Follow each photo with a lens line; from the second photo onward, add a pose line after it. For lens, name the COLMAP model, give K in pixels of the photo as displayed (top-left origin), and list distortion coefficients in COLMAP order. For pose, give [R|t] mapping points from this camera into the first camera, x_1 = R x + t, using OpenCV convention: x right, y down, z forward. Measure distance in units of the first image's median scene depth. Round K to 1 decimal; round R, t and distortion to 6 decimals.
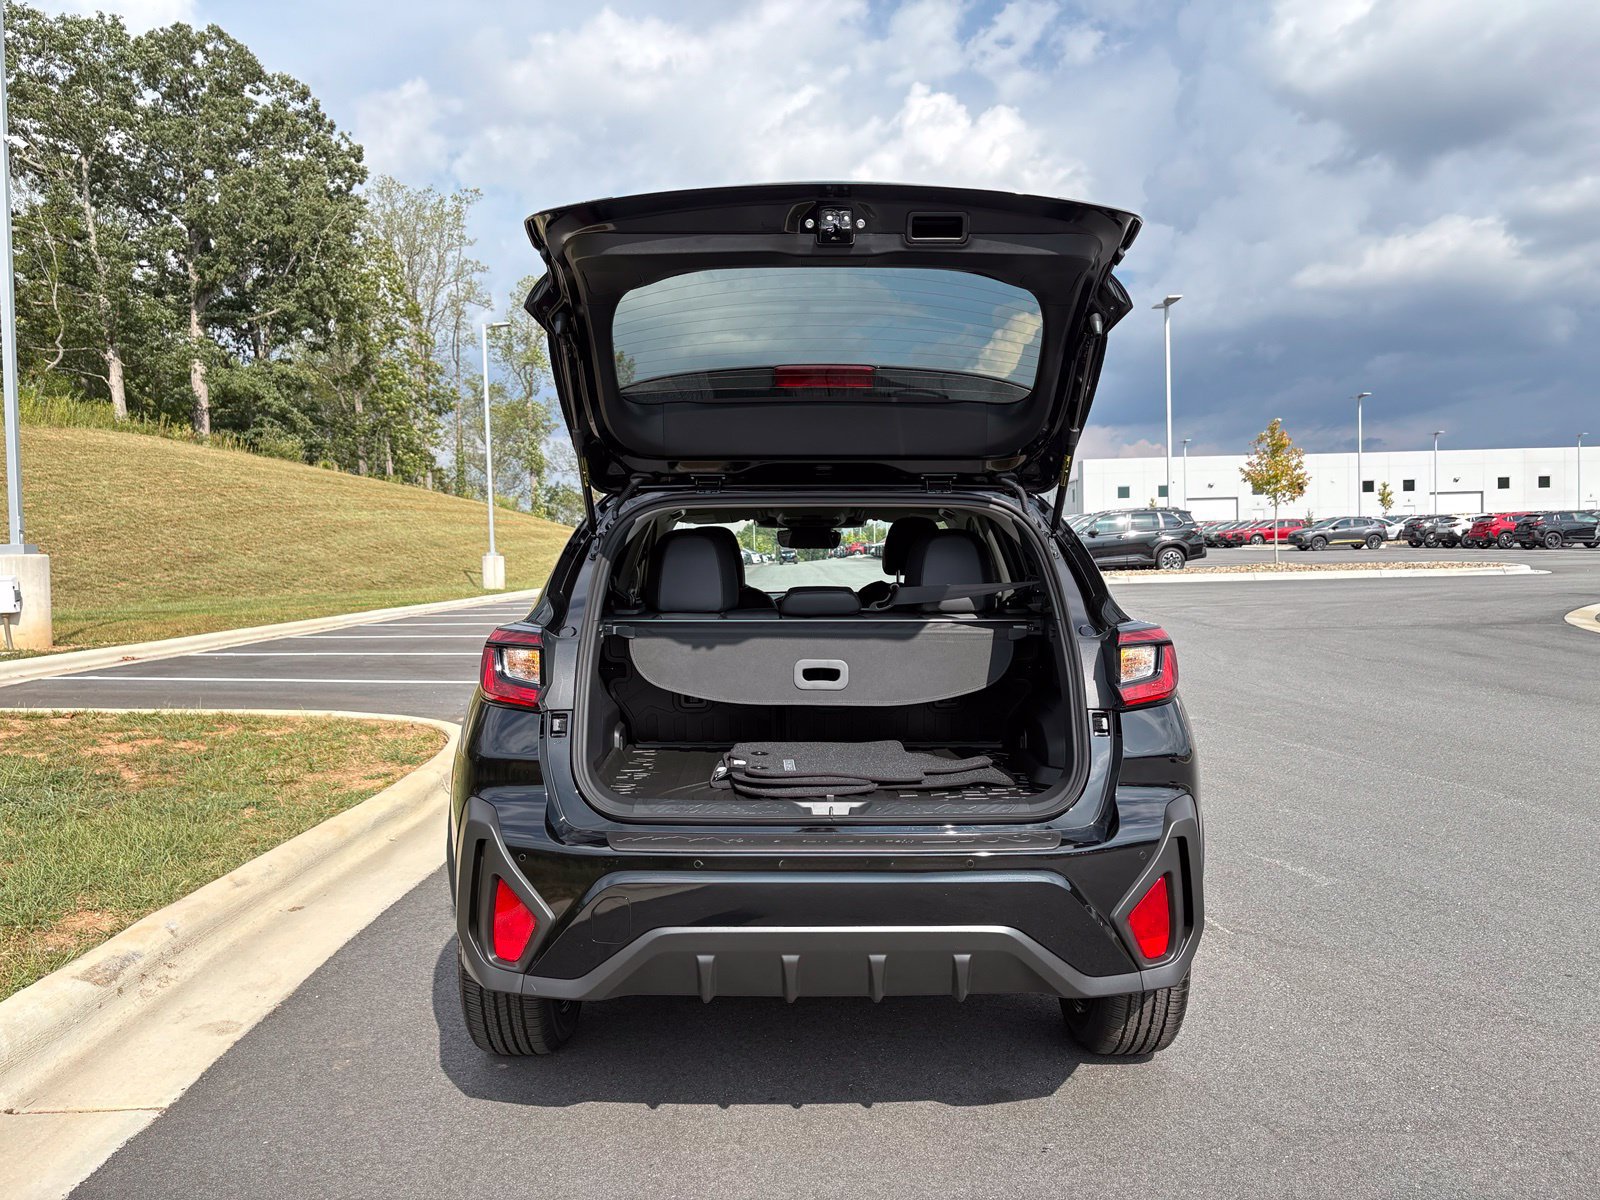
lens RADIAL K [[1222.3, 0, 800.0], [0, 1222.3, 600.0], [0, 0, 1]] dist [0.042751, -0.032876]
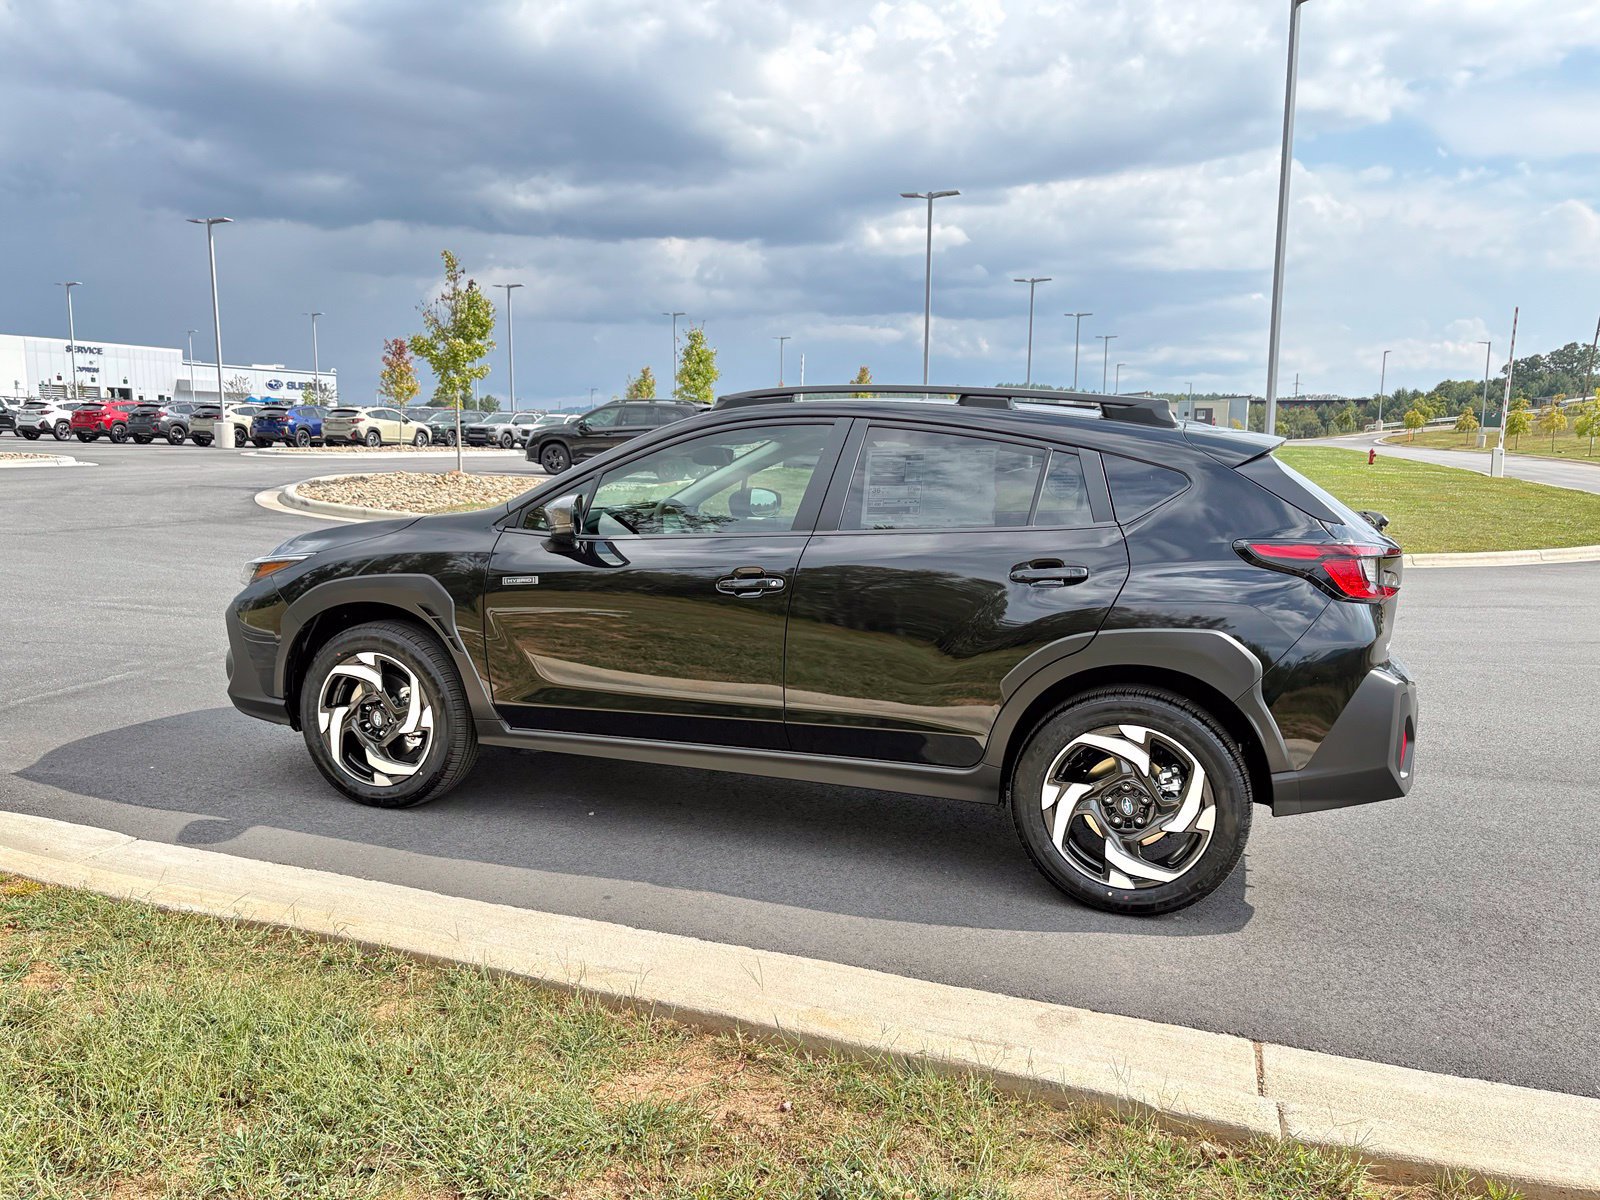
lens RADIAL K [[1241.0, 0, 786.9], [0, 1241.0, 598.7], [0, 0, 1]] dist [0.043575, -0.049441]
pose [[0.311525, -0.100297, 0.944930, -0.201462], [0.013341, 0.994778, 0.101189, -0.007705], [-0.950144, -0.018917, 0.311236, 0.135651]]
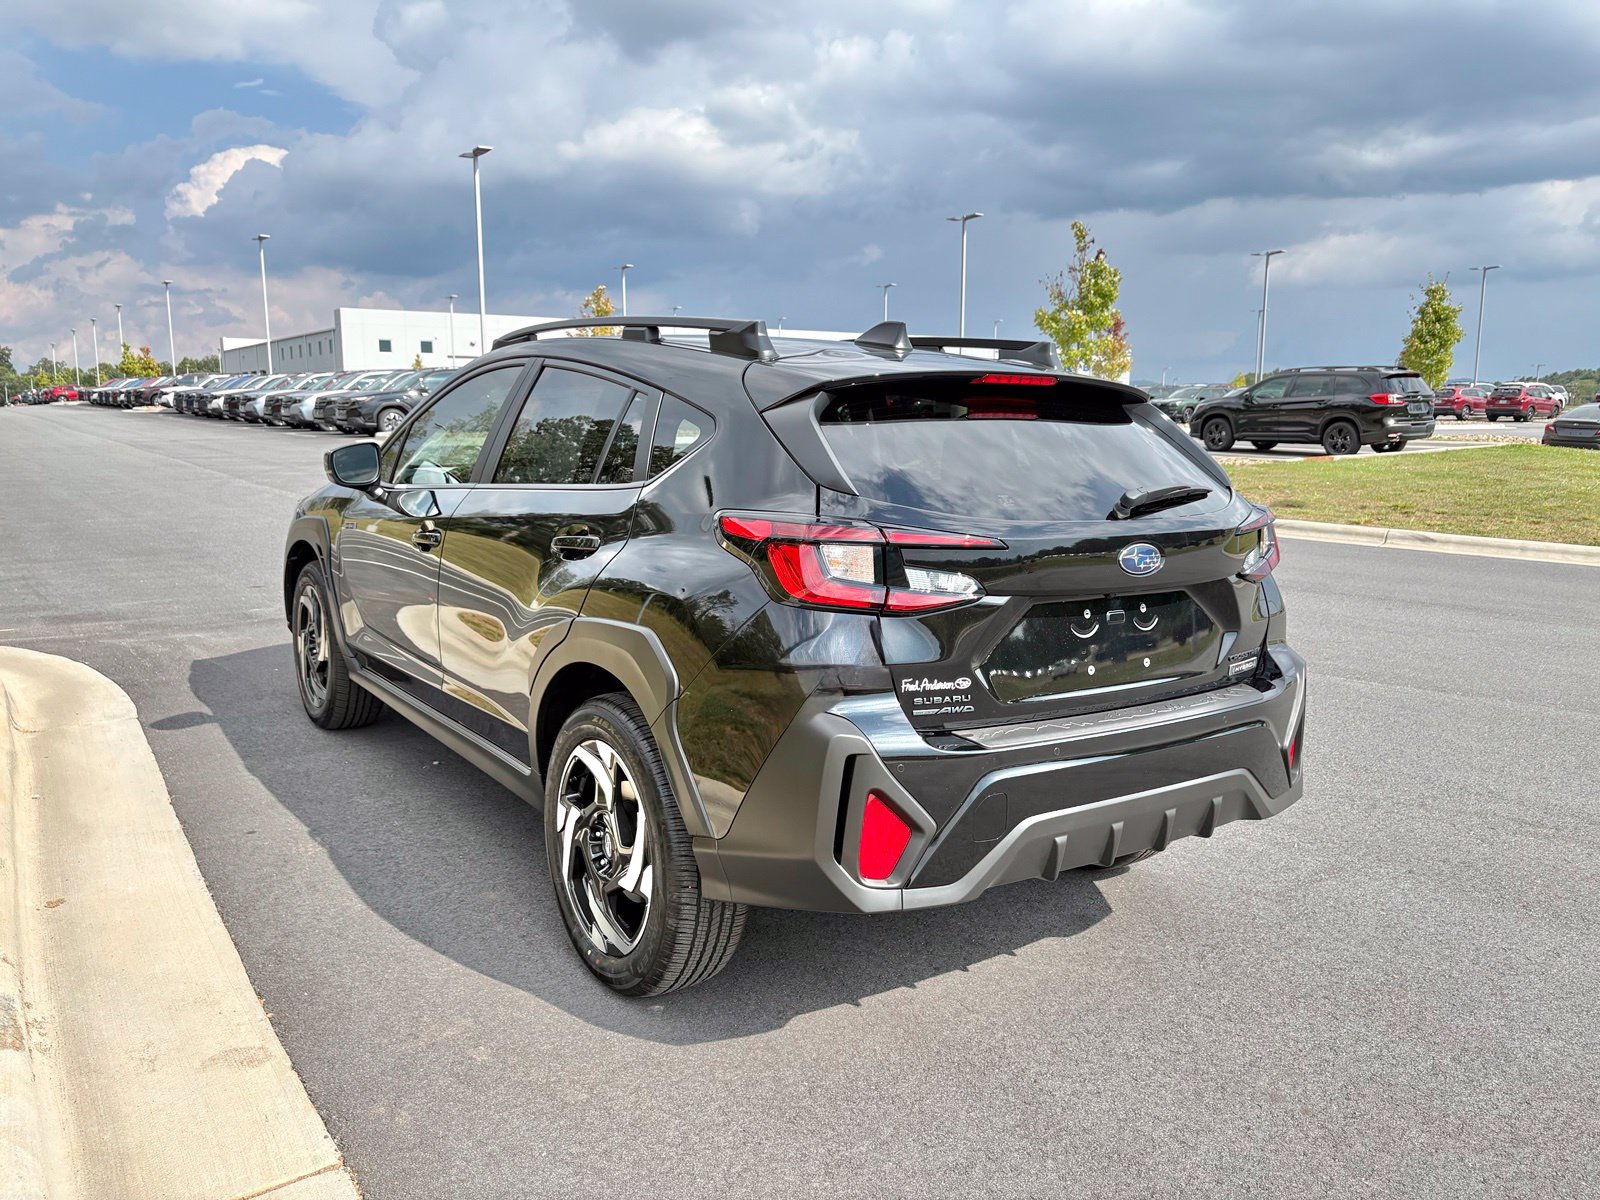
lens RADIAL K [[1233.9, 0, 793.8], [0, 1233.9, 587.5], [0, 0, 1]] dist [0.038283, -0.060719]
pose [[0.823972, -0.058488, 0.563603, -0.089419], [-0.000564, 0.994573, 0.104037, -0.002748], [-0.566630, -0.086041, 0.819468, 0.031564]]
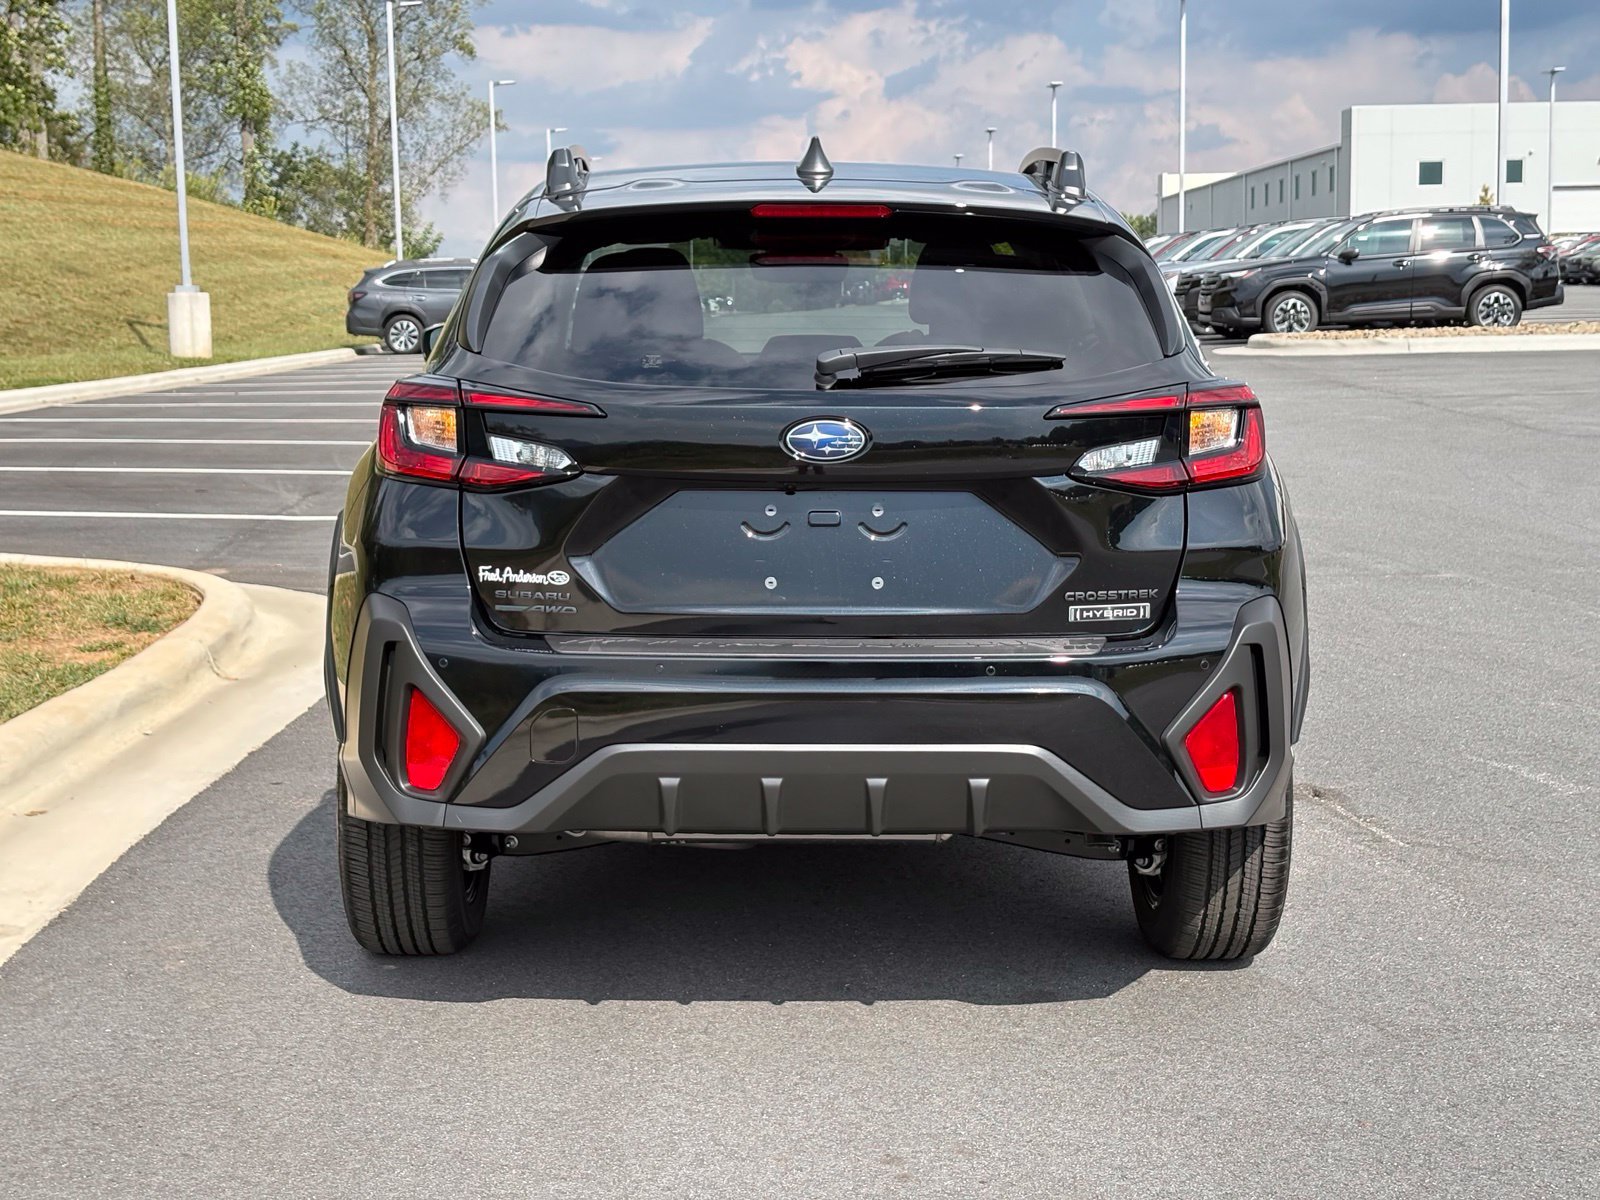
lens RADIAL K [[2442.5, 0, 796.8], [0, 2442.5, 622.9], [0, 0, 1]] dist [0.238522, -0.989481]
pose [[0.999966, 0.005694, 0.006006, -0.000157], [-0.006236, 0.995495, 0.094611, 0.003077], [-0.005440, -0.094645, 0.995496, -0.067715]]
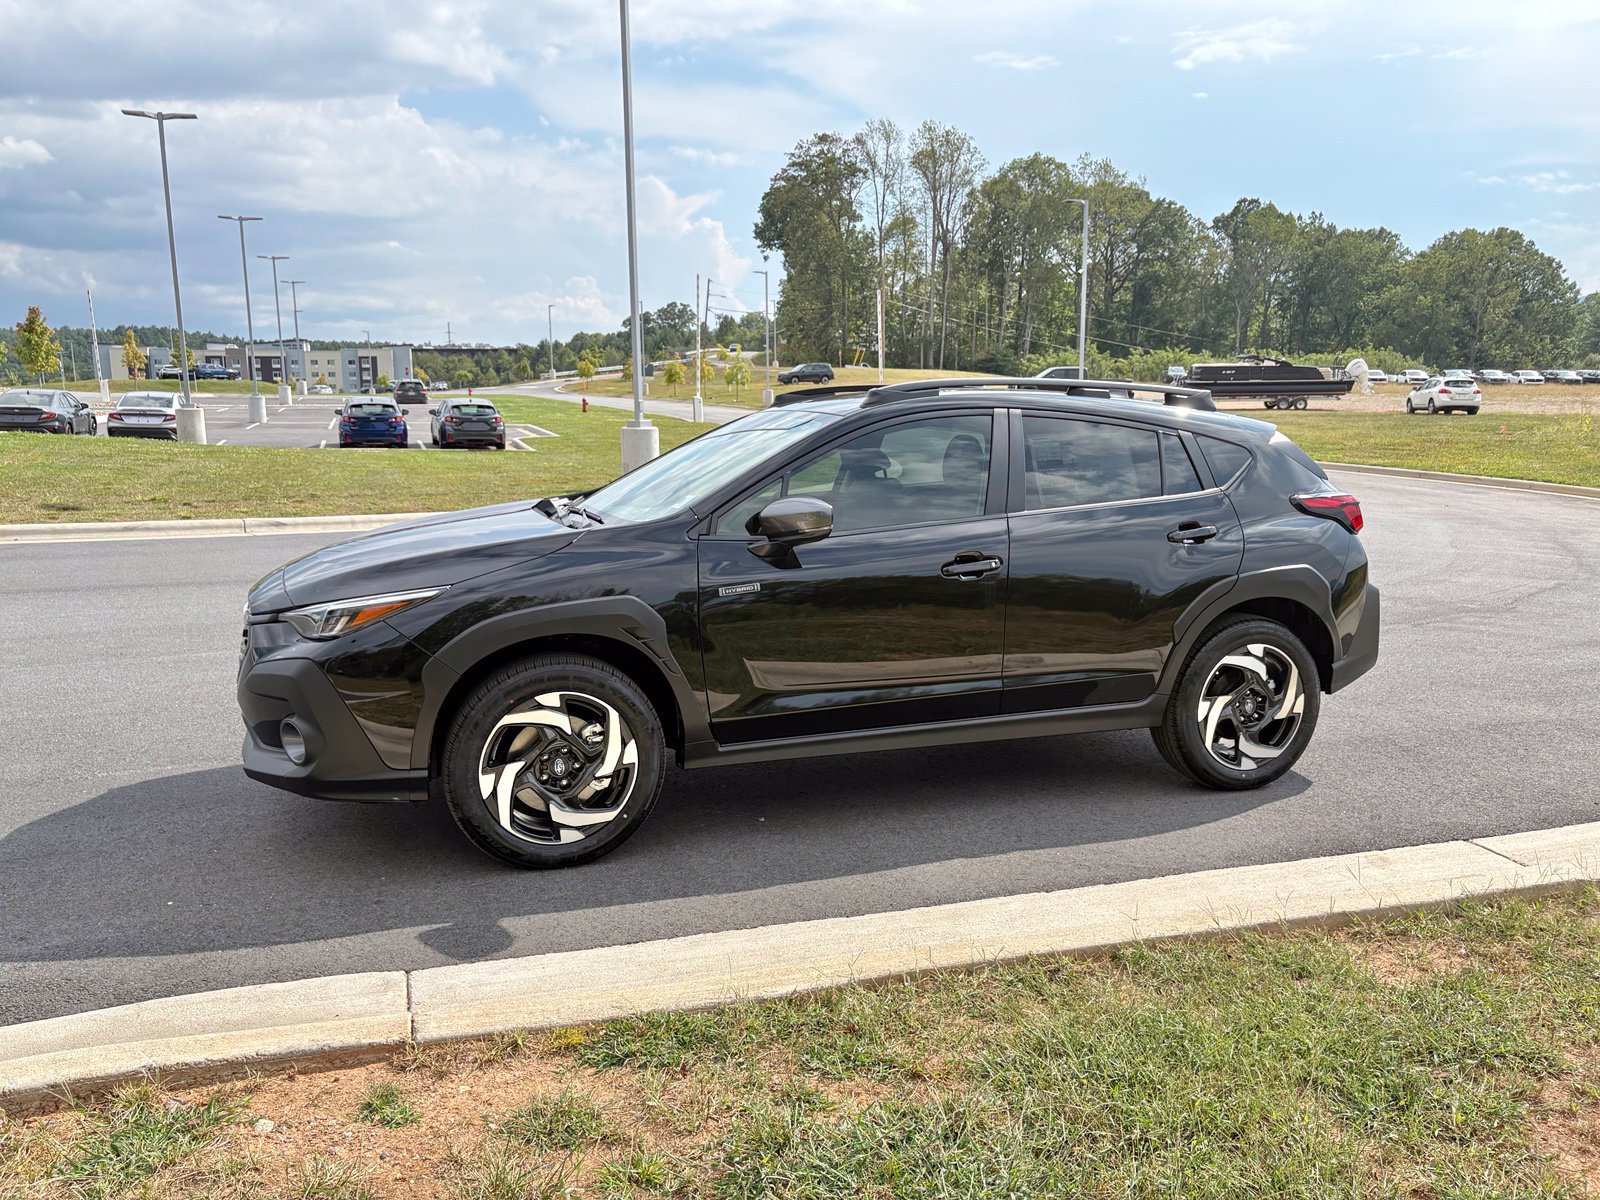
lens RADIAL K [[1241.0, 0, 786.9], [0, 1241.0, 598.7], [0, 0, 1]] dist [0.043575, -0.049441]
pose [[-0.348265, -0.137729, 0.927223, -0.203292], [0.039496, 0.986113, 0.161311, -0.019126], [-0.936564, 0.092800, -0.337989, 0.287982]]
